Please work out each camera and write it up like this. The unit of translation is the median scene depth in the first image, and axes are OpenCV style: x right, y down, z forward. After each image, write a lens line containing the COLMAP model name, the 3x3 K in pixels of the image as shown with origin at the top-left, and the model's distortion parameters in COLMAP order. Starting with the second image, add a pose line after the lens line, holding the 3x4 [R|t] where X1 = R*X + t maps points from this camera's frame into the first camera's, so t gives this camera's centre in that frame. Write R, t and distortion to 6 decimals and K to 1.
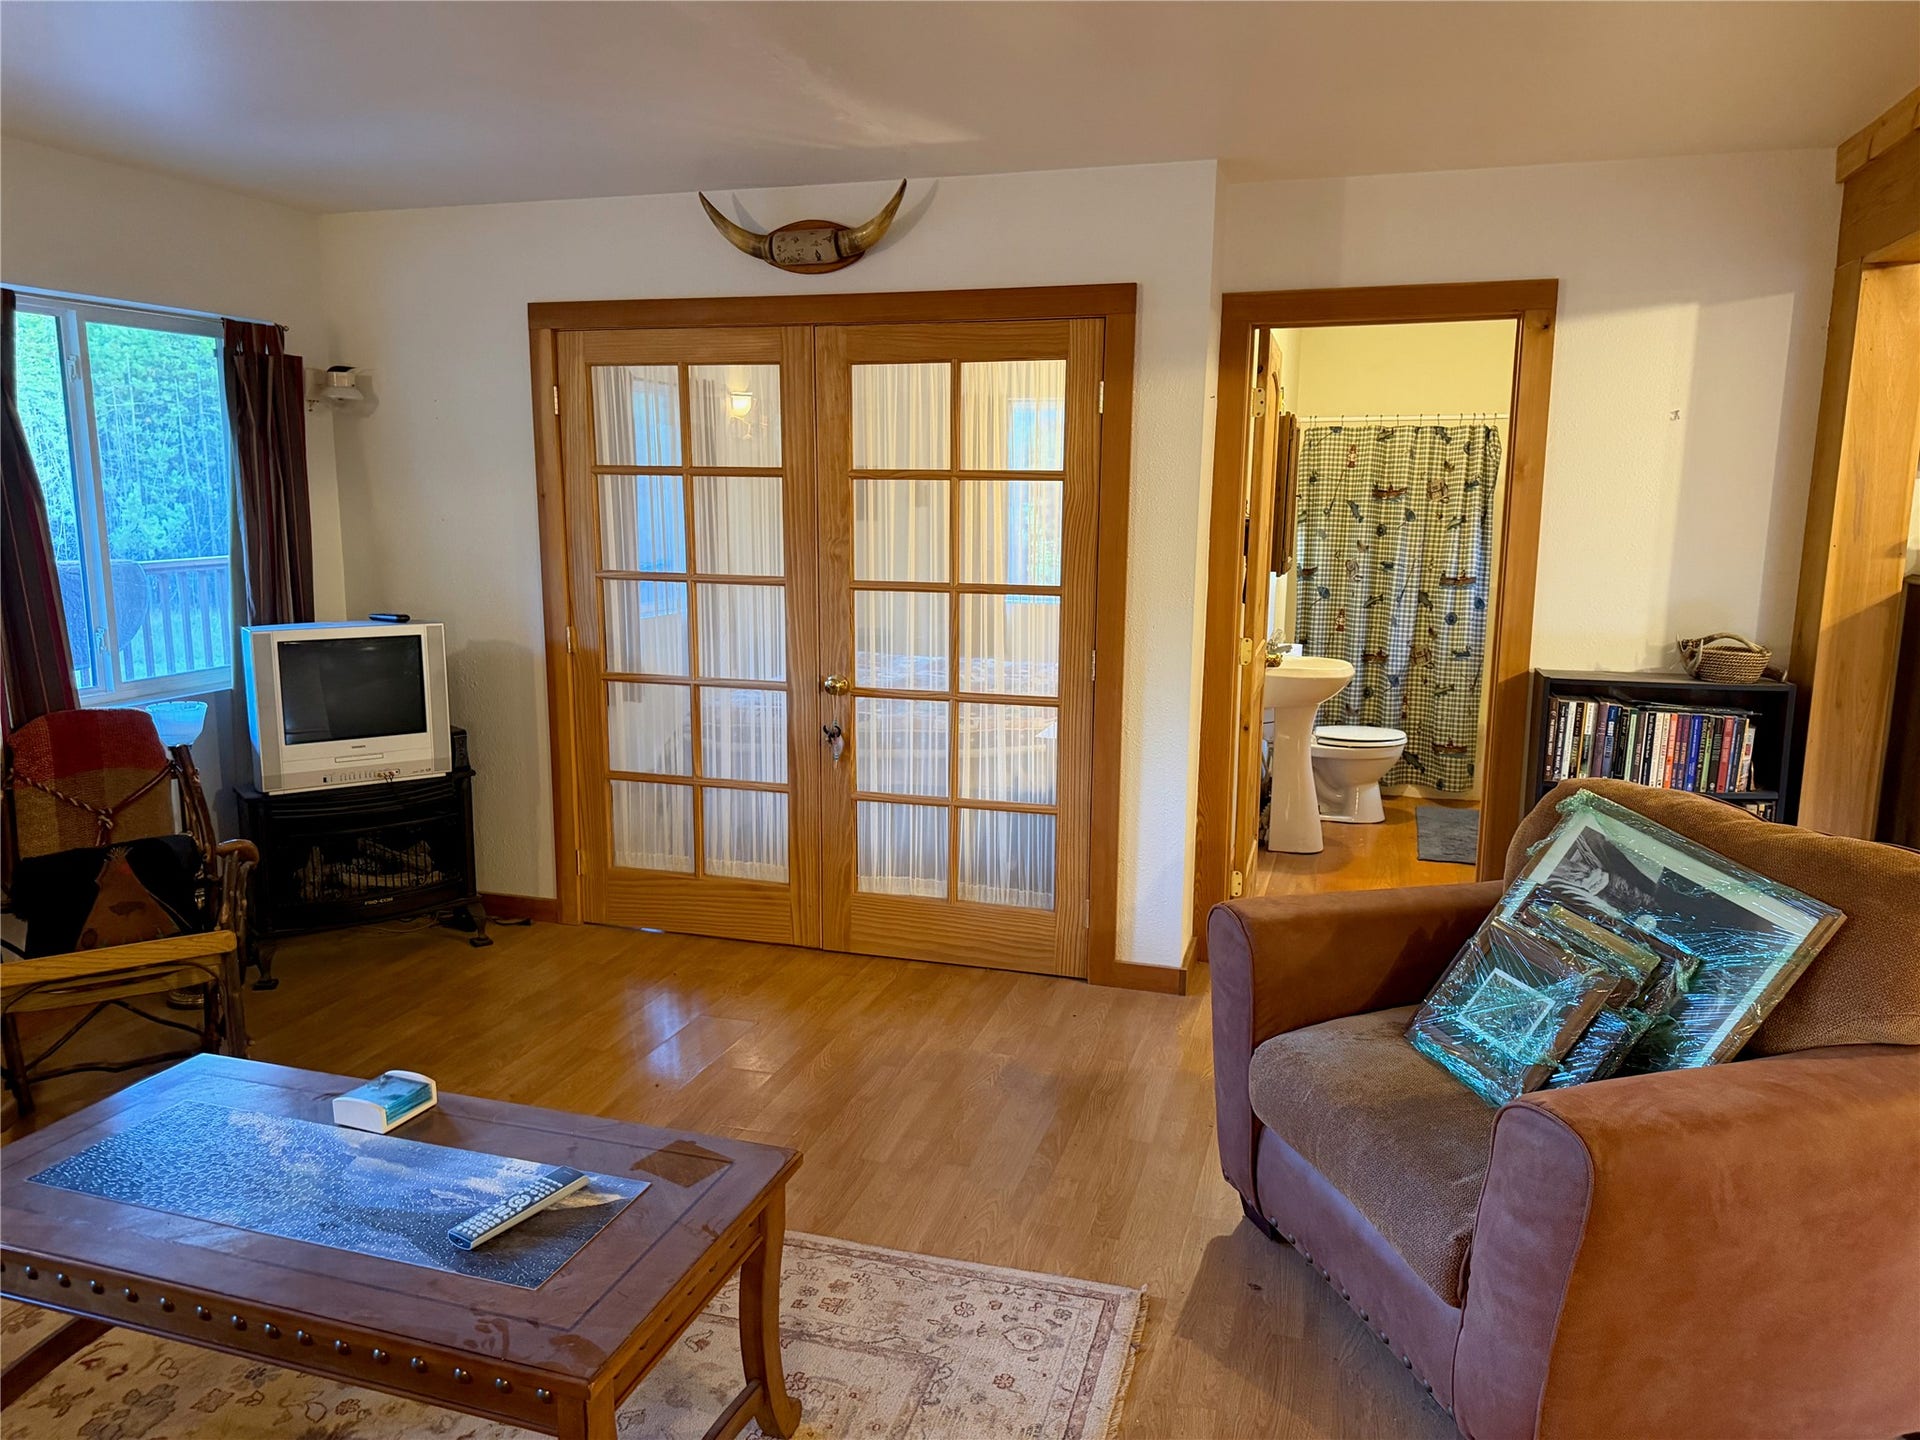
lens RADIAL K [[1363.7, 0, 960.0], [0, 1363.7, 720.0], [0, 0, 1]] dist [0.110772, -0.164589]
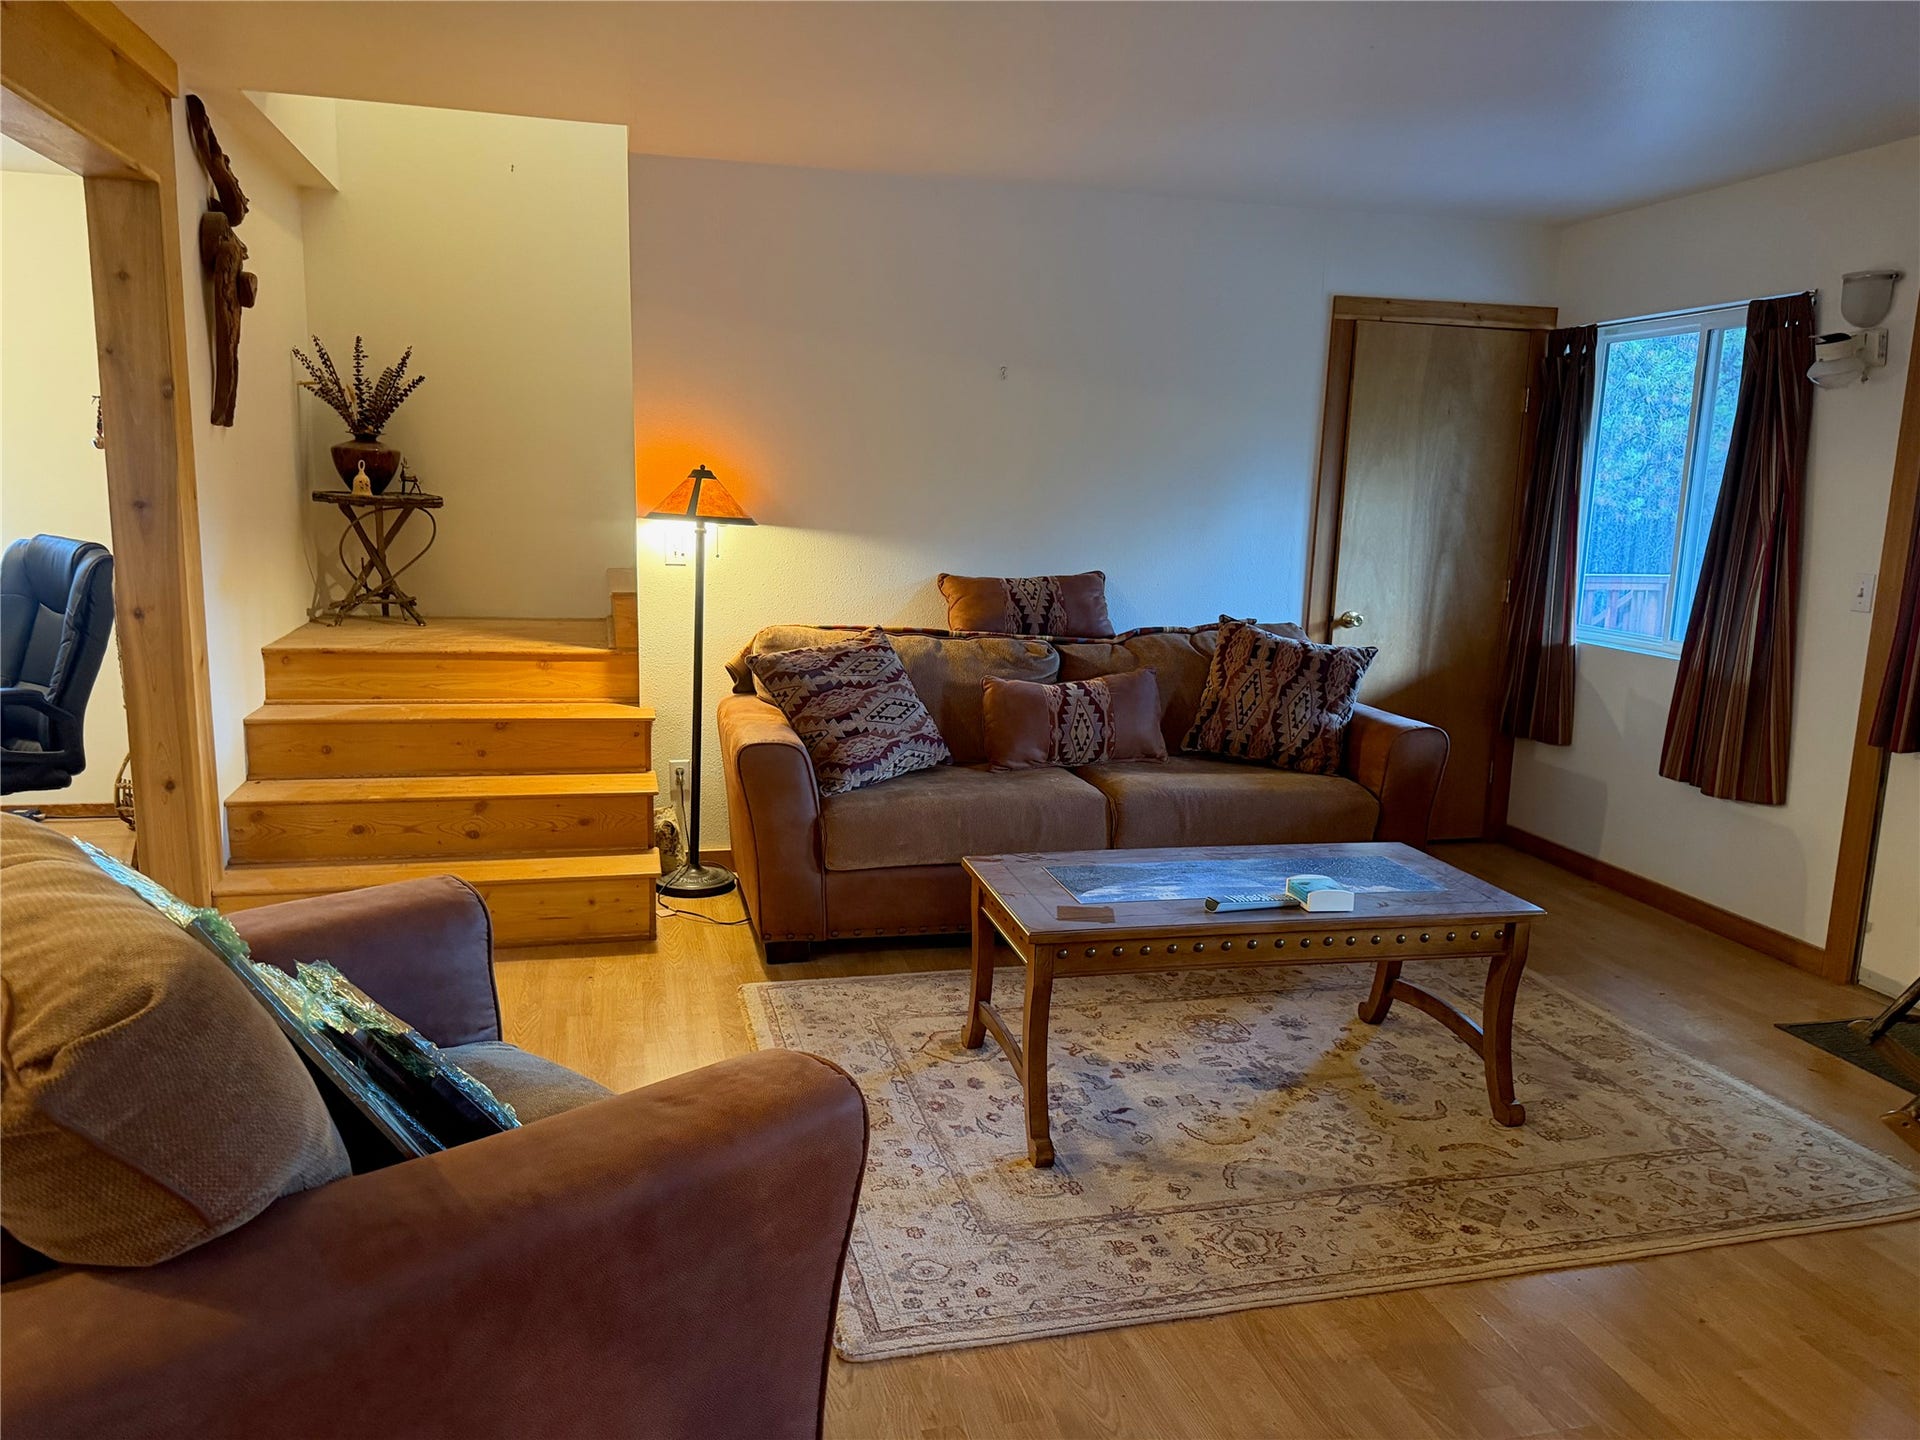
lens RADIAL K [[1363.7, 0, 960.0], [0, 1363.7, 720.0], [0, 0, 1]] dist [0.110772, -0.164589]
pose [[-0.857021, 0.057375, -0.512078, 0.502932], [-0.118322, 0.945314, 0.303942, -0.224093], [0.501513, 0.321074, -0.803365, 1.654003]]
